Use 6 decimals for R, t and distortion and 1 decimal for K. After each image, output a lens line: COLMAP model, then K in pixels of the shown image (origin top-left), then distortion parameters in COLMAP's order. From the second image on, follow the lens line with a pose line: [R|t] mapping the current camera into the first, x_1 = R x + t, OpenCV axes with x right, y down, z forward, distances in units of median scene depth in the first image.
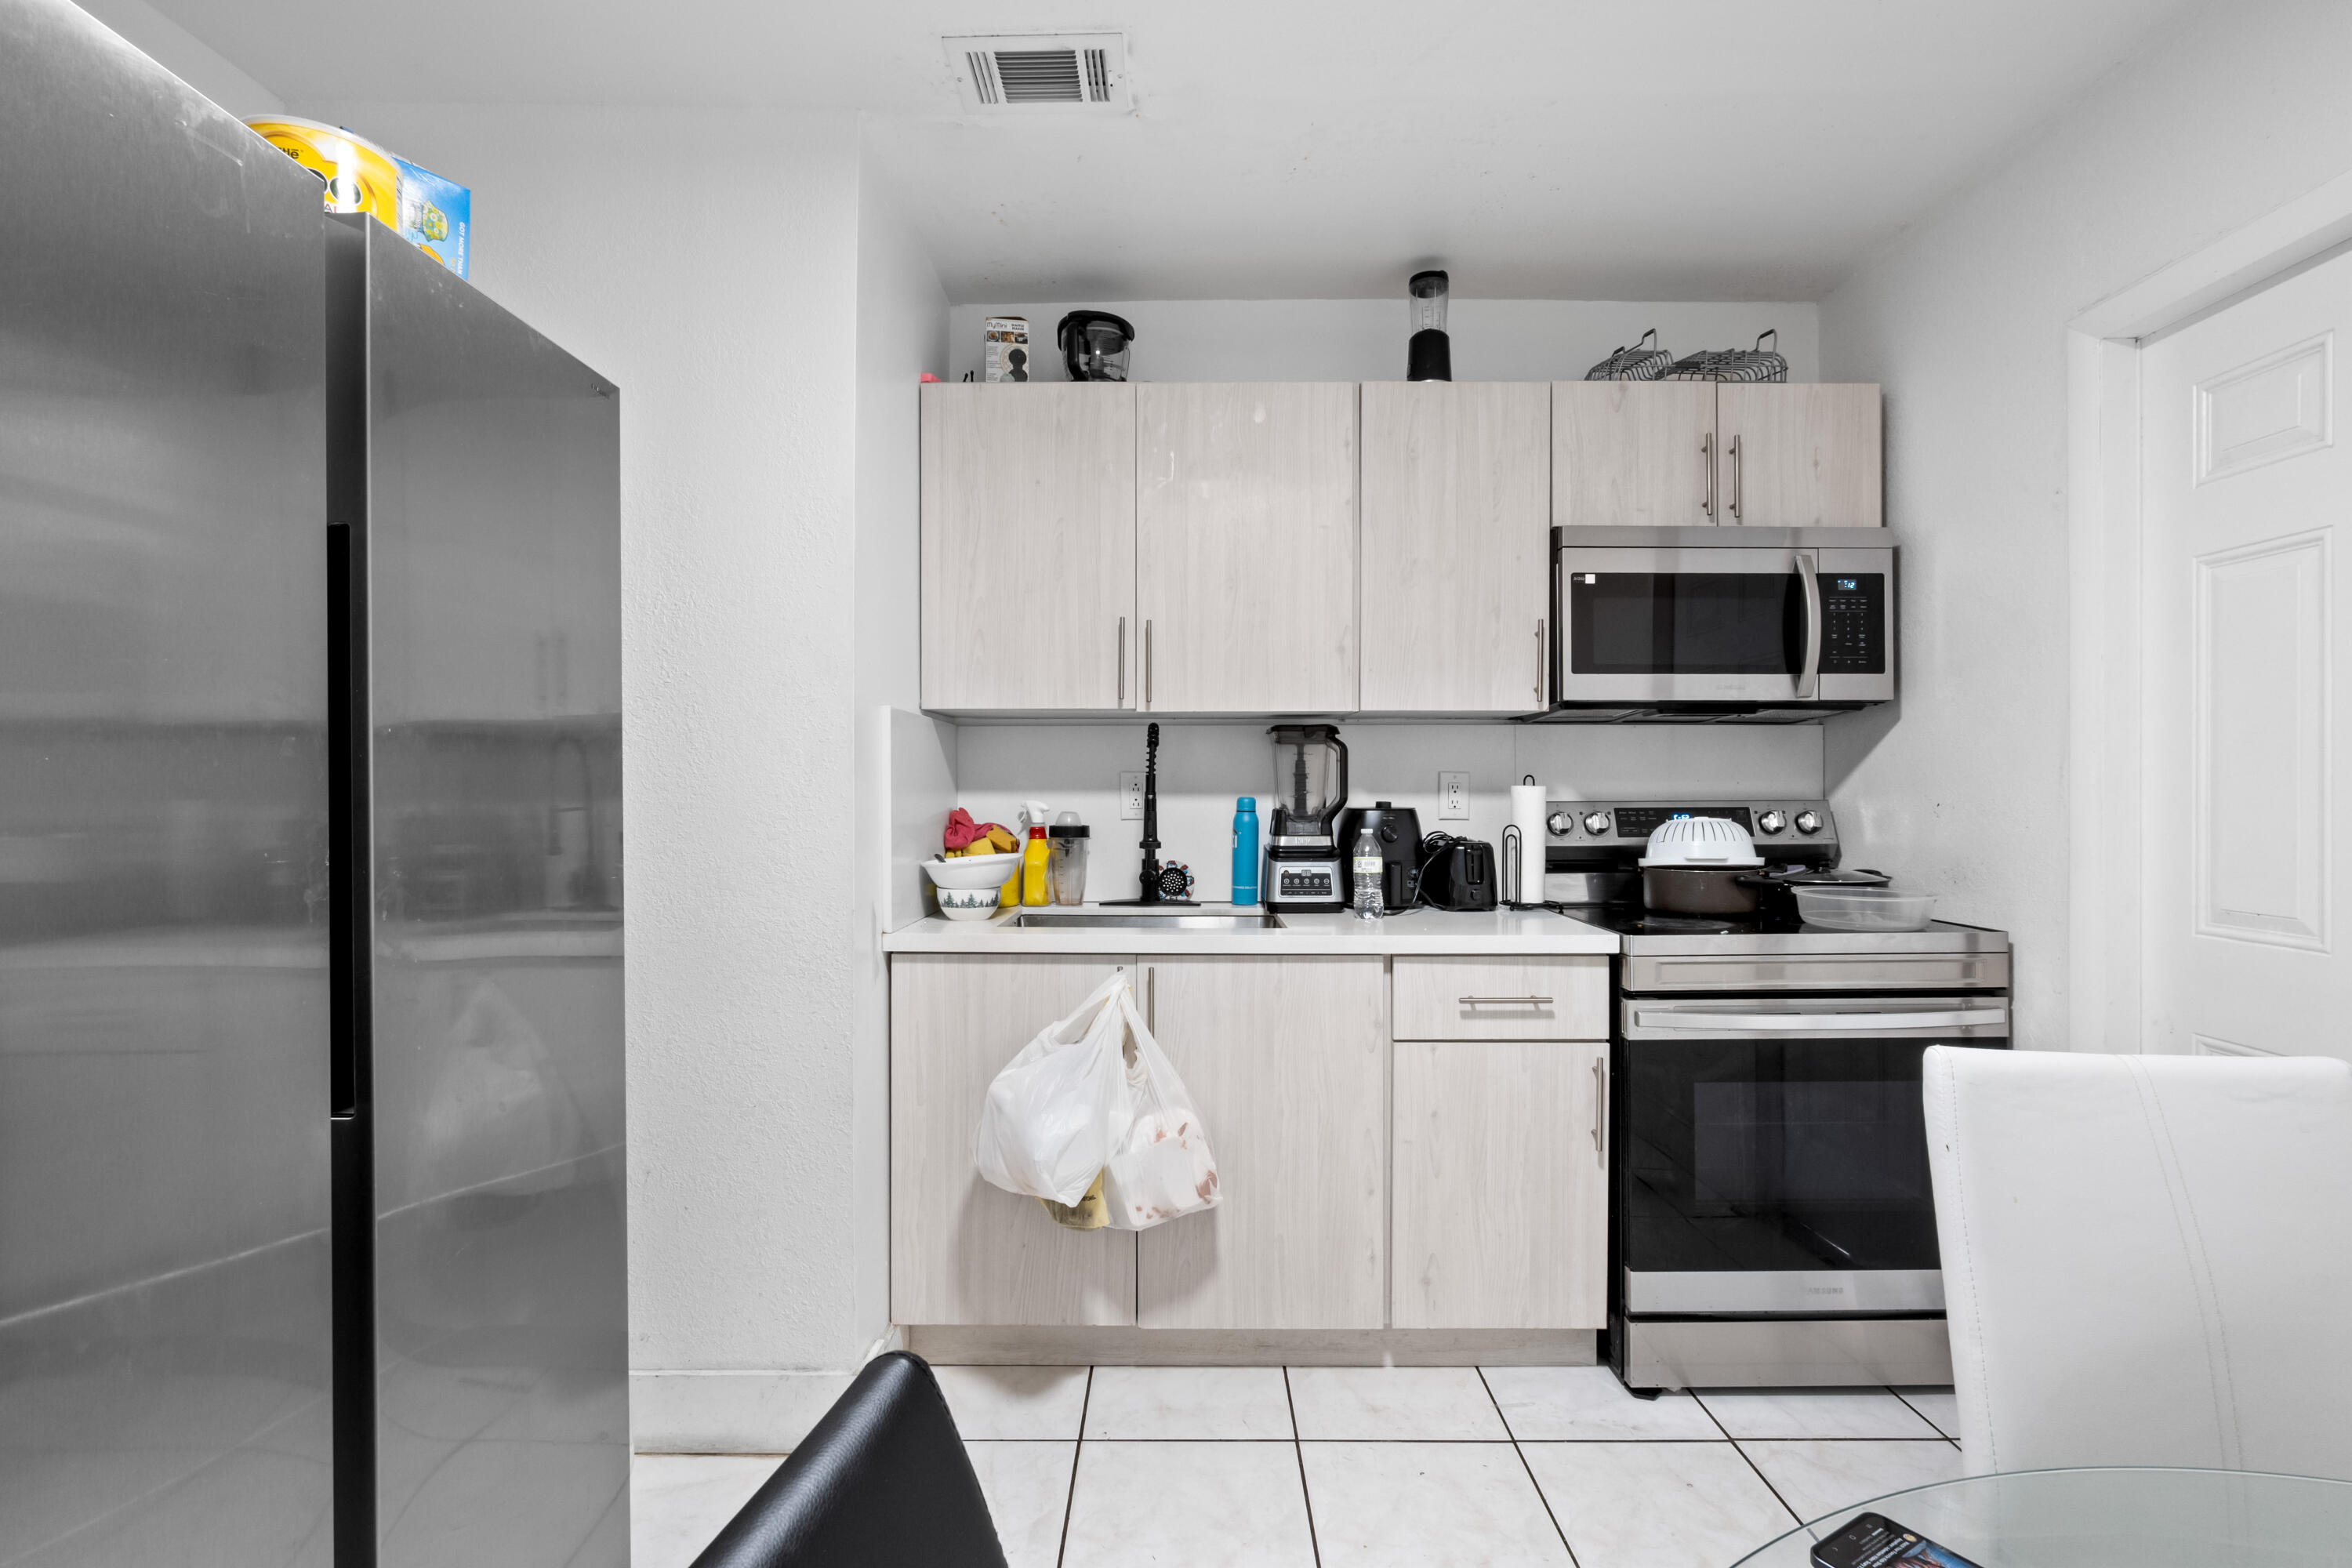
lens RADIAL K [[1080.1, 0, 1176.1], [0, 1080.1, 784.9], [0, 0, 1]] dist [-0.003976, 0.001696]
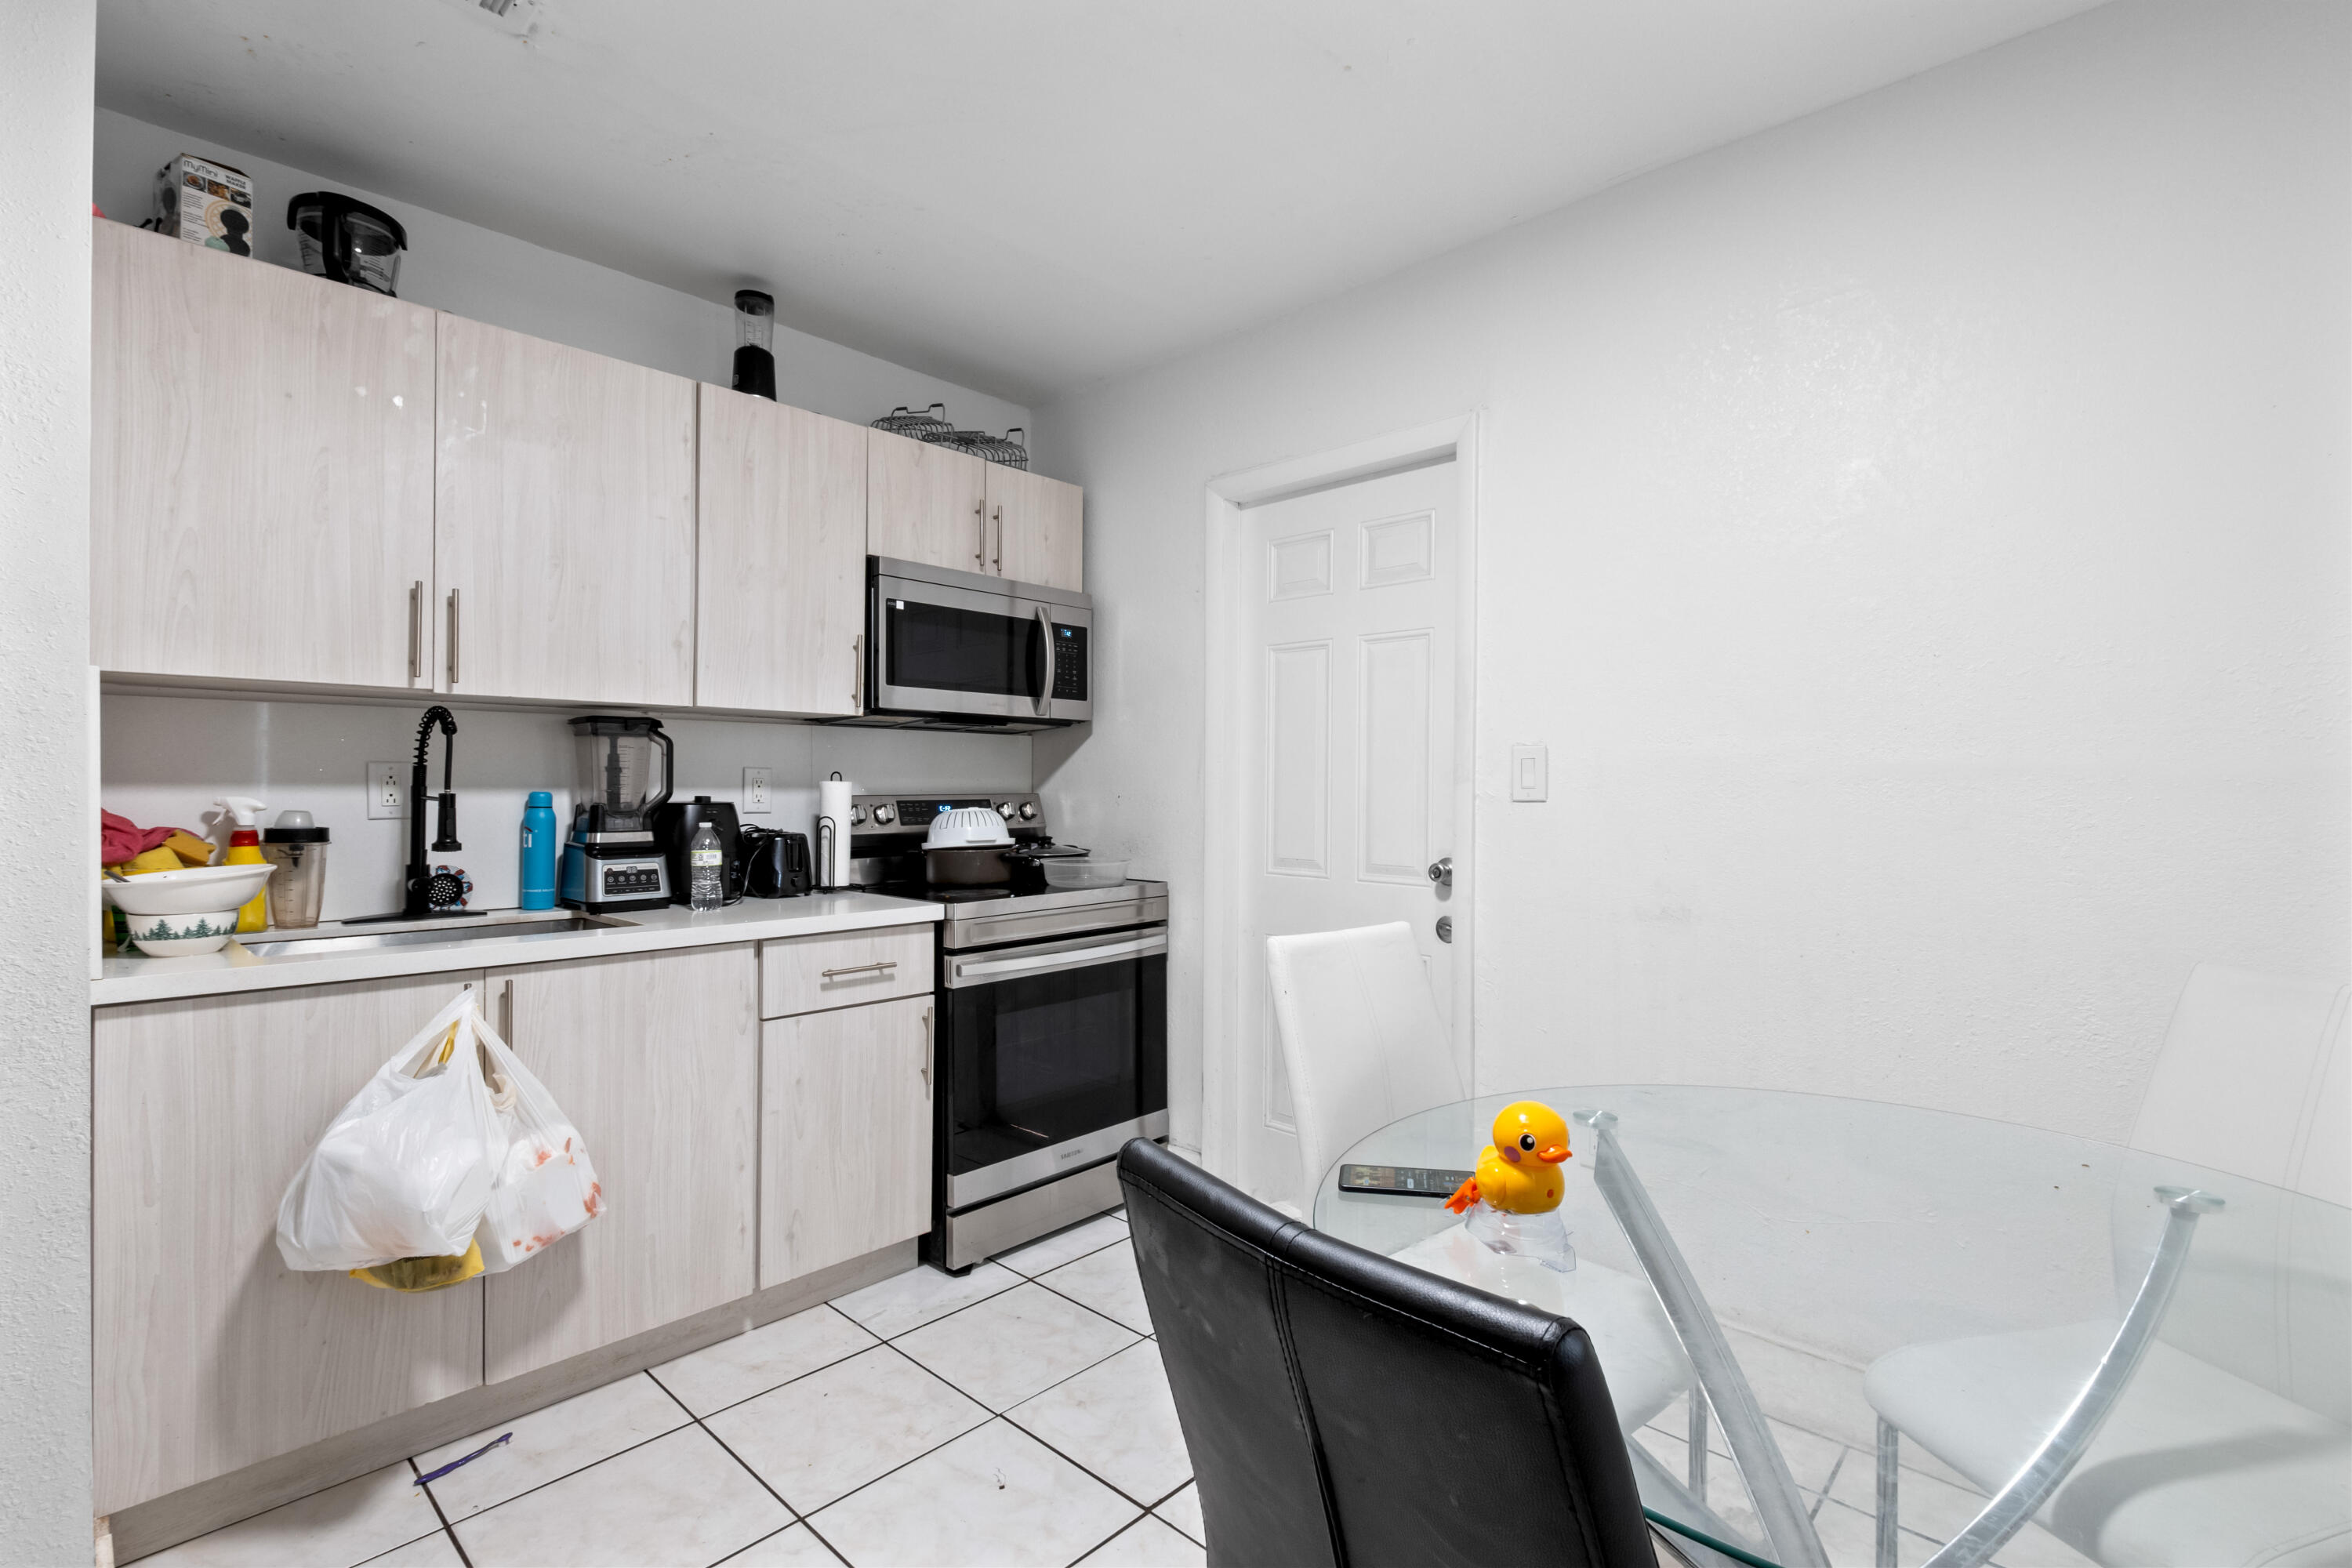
lens RADIAL K [[1080.1, 0, 1185.7], [0, 1080.1, 786.7], [0, 0, 1]] dist [-0.003976, 0.001696]
pose [[0.679383, 0.002254, 0.733781, -0.265358], [-0.006439, 0.999975, 0.002890, 0.000844], [-0.733756, -0.006688, 0.679380, -0.024555]]
